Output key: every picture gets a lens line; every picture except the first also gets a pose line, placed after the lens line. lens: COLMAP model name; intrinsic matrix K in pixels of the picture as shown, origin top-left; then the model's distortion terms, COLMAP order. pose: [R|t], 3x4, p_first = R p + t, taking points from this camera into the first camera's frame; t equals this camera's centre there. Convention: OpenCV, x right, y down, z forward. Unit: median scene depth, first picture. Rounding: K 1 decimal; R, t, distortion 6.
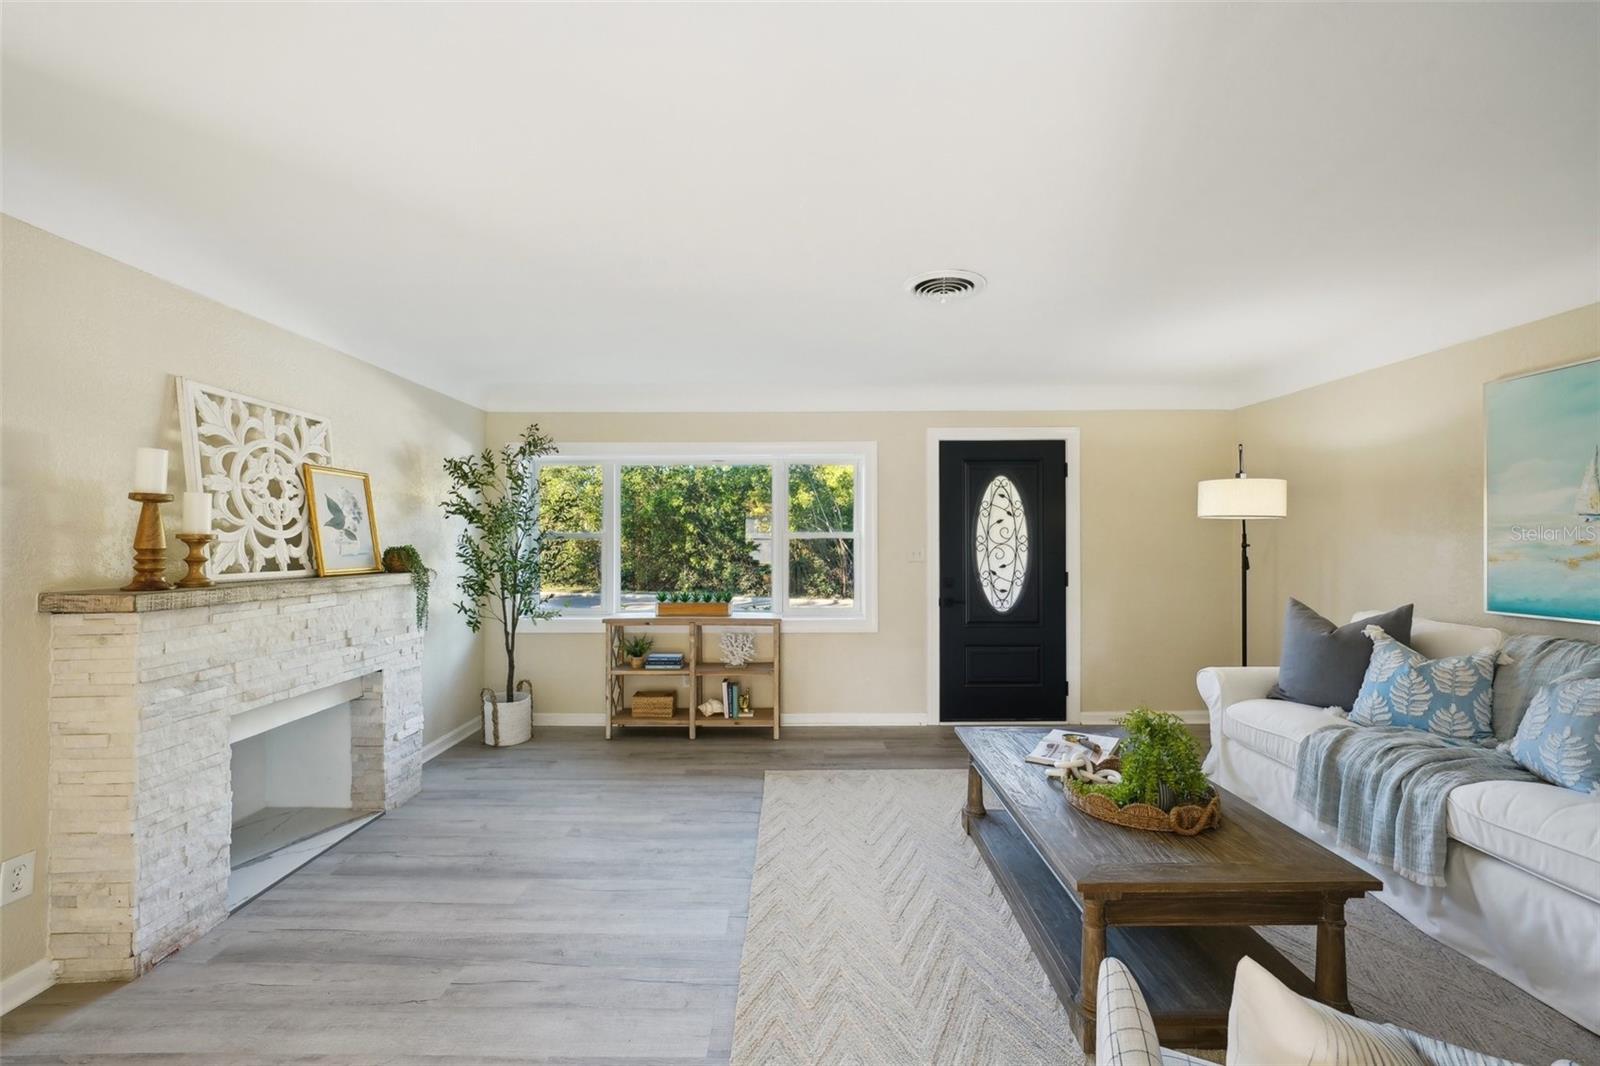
lens RADIAL K [[663.6, 0, 795.8], [0, 663.6, 533.5], [0, 0, 1]] dist [-0.003664, 0.000537]
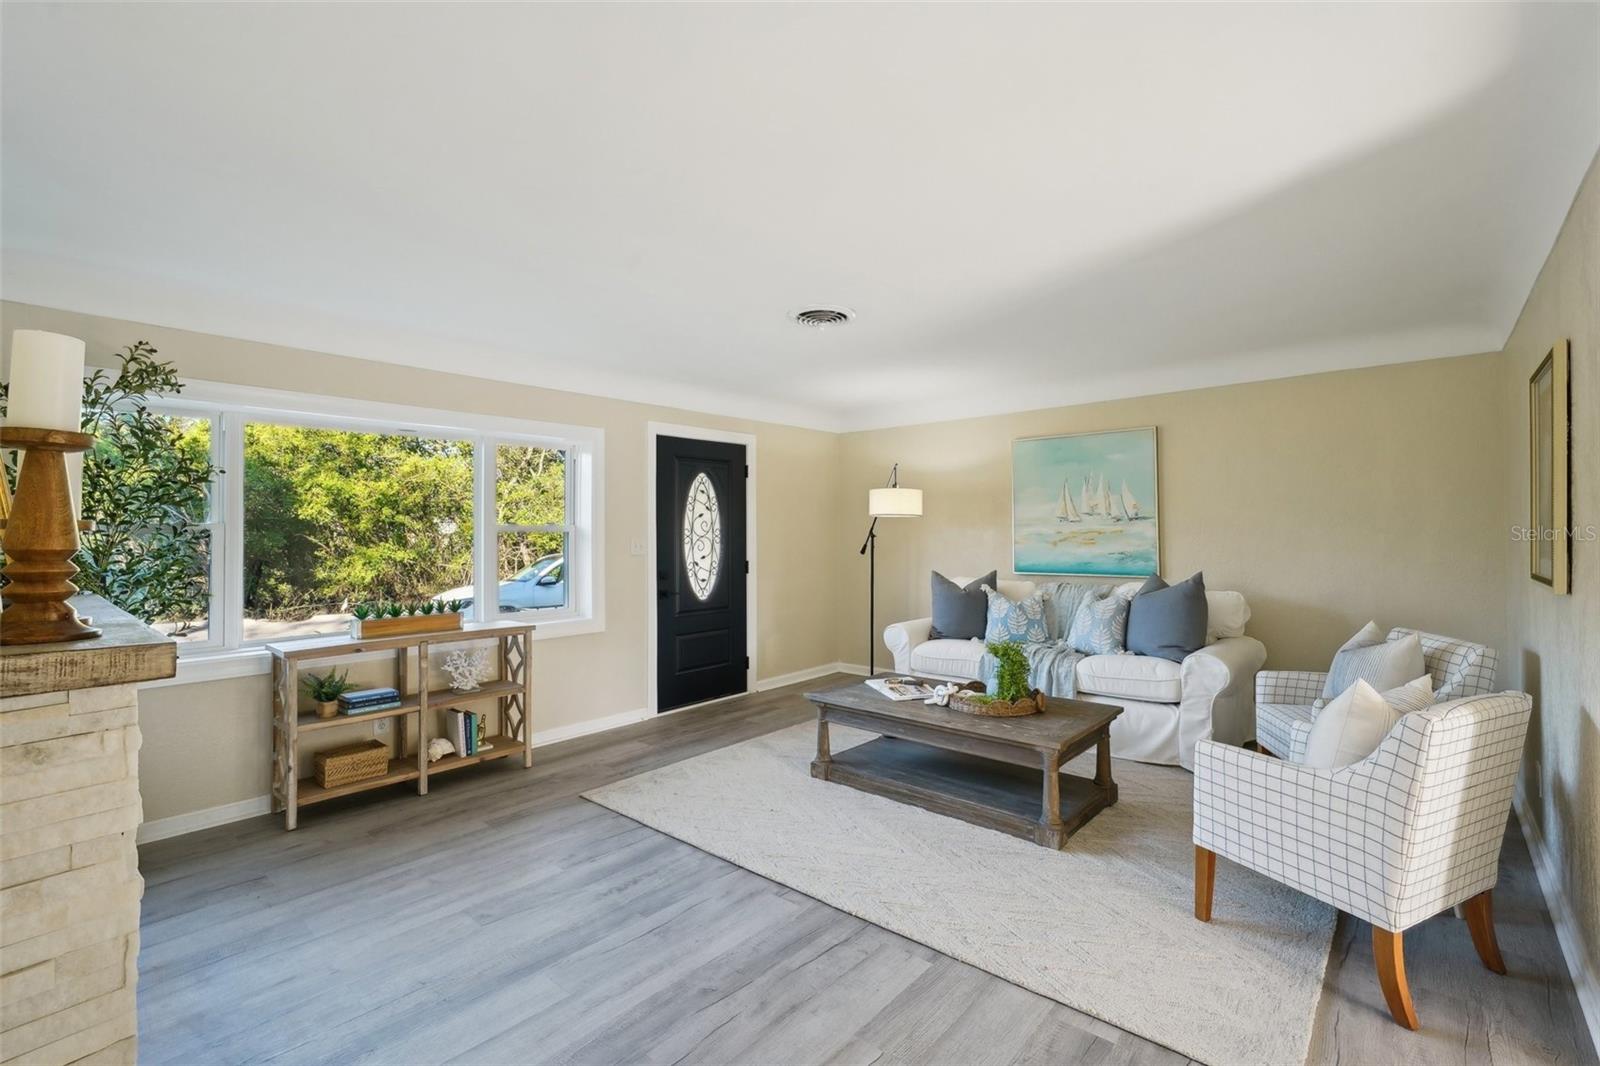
lens RADIAL K [[710.6, 0, 807.0], [0, 710.6, 524.6], [0, 0, 1]] dist [-0.007767, 0.002705]
pose [[0.653914, 0.005864, 0.756546, -0.560708], [-0.002267, 0.999981, -0.005791, 0.003377], [-0.756565, 0.002072, 0.653915, 0.150962]]
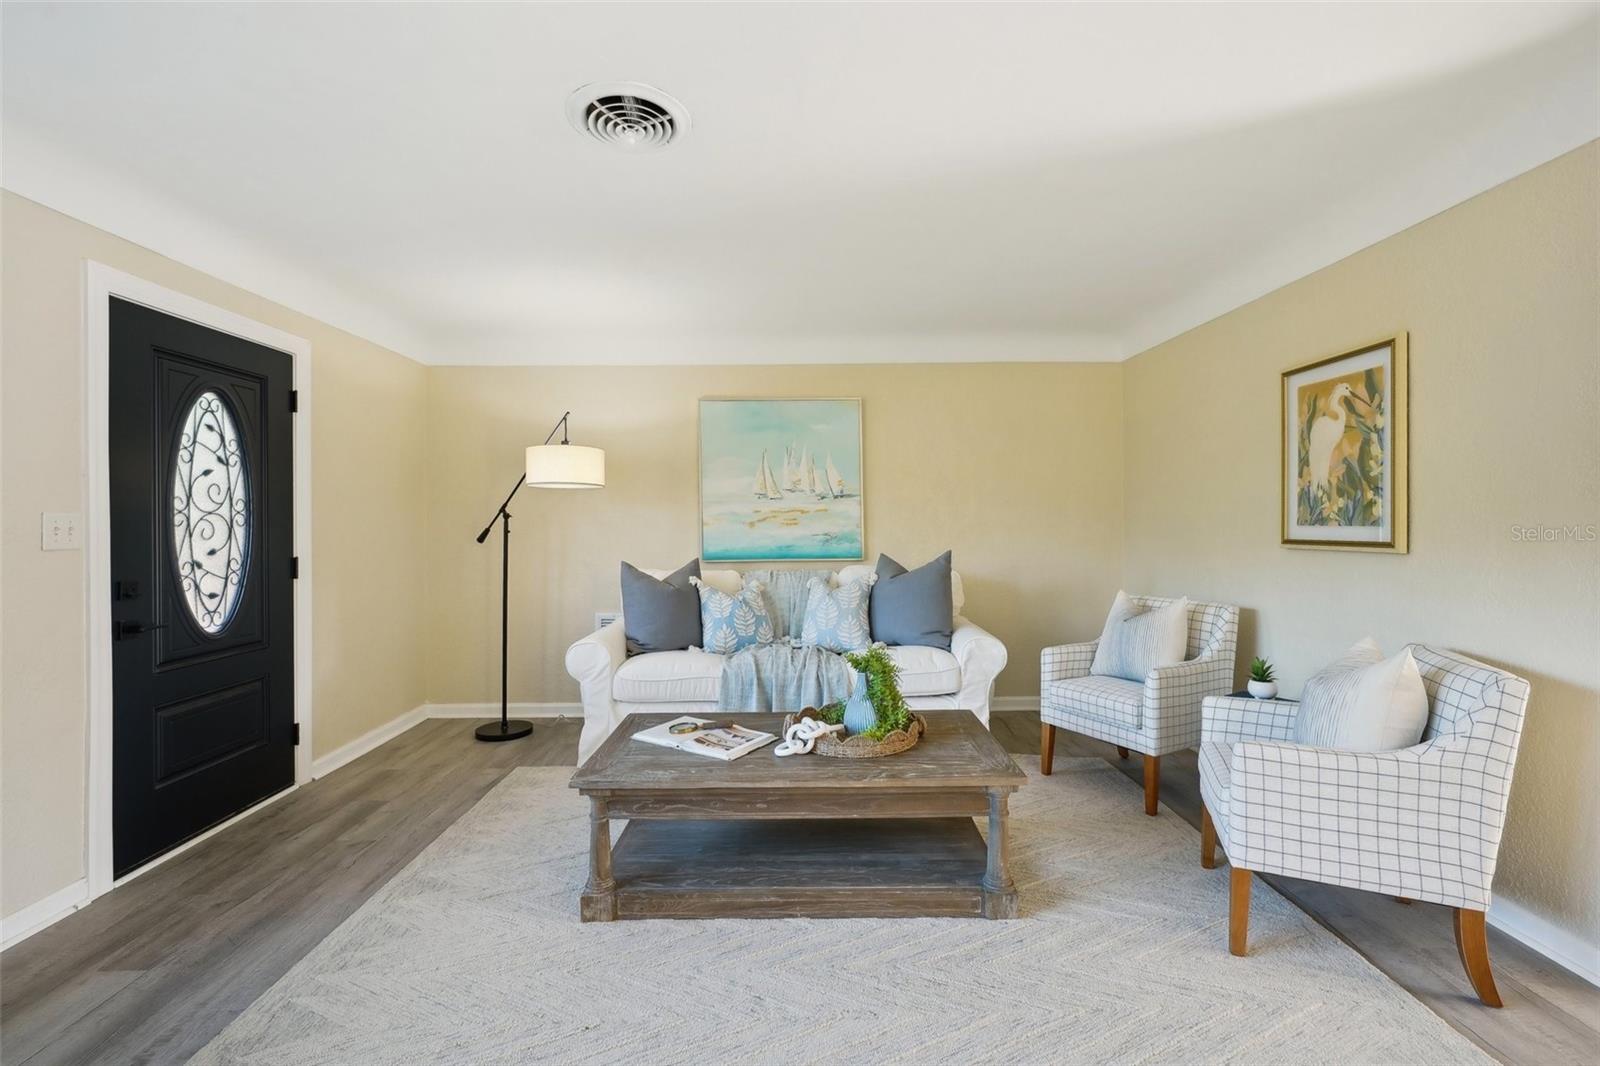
lens RADIAL K [[710.6, 0, 800.2], [0, 710.6, 524.1], [0, 0, 1]] dist [-0.007767, 0.002705]
pose [[-0.015558, -0.001204, 0.999878, -0.374598], [-0.002919, 0.999995, 0.001159, 0.029028], [-0.999875, -0.002901, -0.015562, 0.634722]]
